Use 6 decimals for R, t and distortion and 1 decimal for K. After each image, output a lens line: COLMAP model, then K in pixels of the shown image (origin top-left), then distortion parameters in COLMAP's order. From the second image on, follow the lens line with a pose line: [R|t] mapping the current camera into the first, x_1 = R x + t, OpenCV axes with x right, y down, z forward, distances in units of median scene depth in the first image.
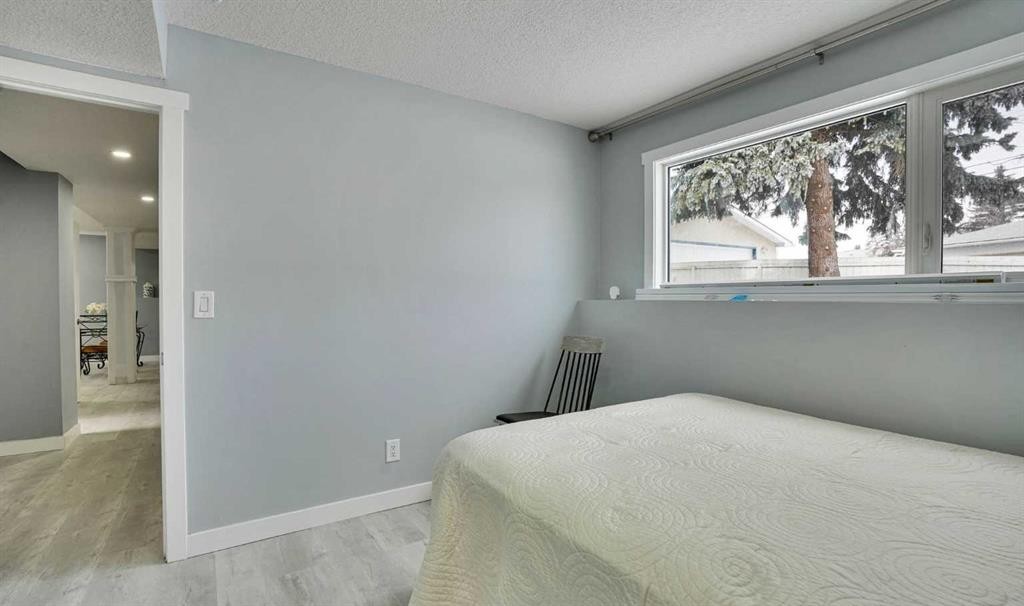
lens RADIAL K [[506.8, 0, 512.0], [0, 506.8, 303.0], [0, 0, 1]] dist [-0.000245, -0.000031]
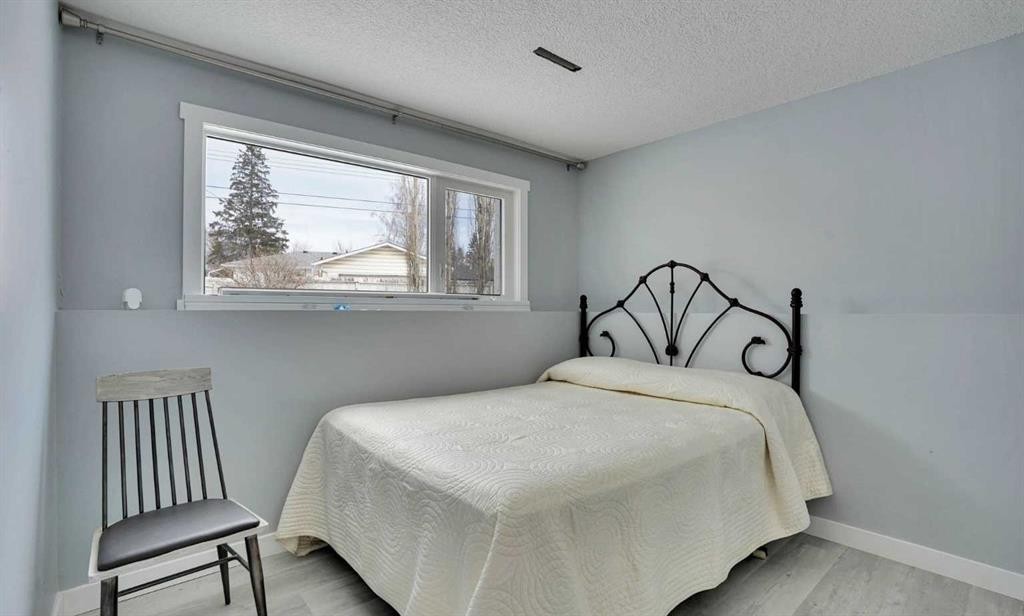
lens RADIAL K [[430.7, 0, 512.0], [0, 430.7, 308.0], [0, 0, 1]] dist [0.000013, 0.000030]
pose [[-0.056383, 0.001944, 0.998407, -0.418560], [0.007636, 0.999970, -0.001516, -0.005130], [-0.998380, 0.007539, -0.056396, 0.663322]]
